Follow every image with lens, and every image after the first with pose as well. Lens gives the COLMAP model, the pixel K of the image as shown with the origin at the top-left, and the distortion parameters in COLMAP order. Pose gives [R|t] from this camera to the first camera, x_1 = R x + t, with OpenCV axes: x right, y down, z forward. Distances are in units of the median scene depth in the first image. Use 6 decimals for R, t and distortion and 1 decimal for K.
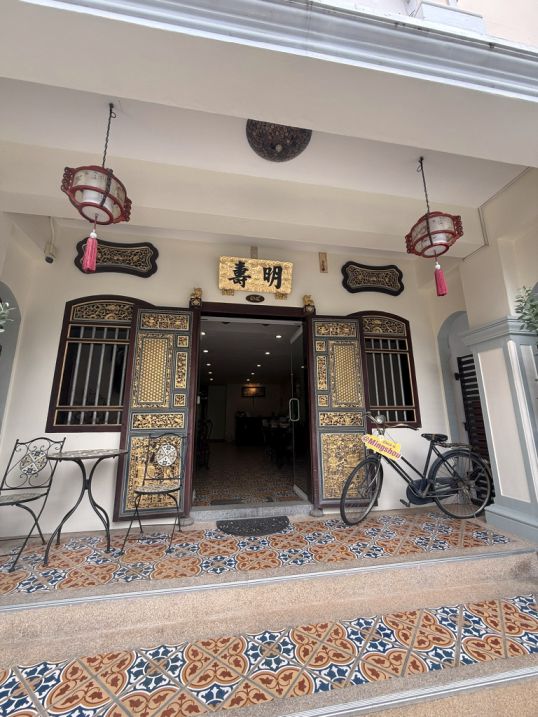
lens RADIAL K [[286.7, 0, 268.5], [0, 286.7, 358.4], [0, 0, 1]] dist [-0.006790, 0.000039]
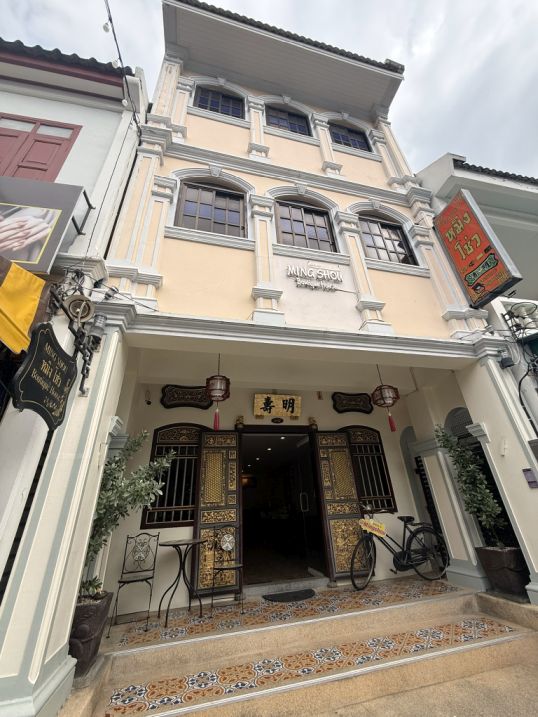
lens RADIAL K [[286.7, 0, 271.0], [0, 286.7, 355.5], [0, 0, 1]] dist [-0.006790, 0.000039]
pose [[0.995791, -0.000350, 0.091652, -0.249000], [0.026355, 0.958849, -0.282690, -0.132621], [-0.087781, 0.283915, 0.954823, -0.585946]]
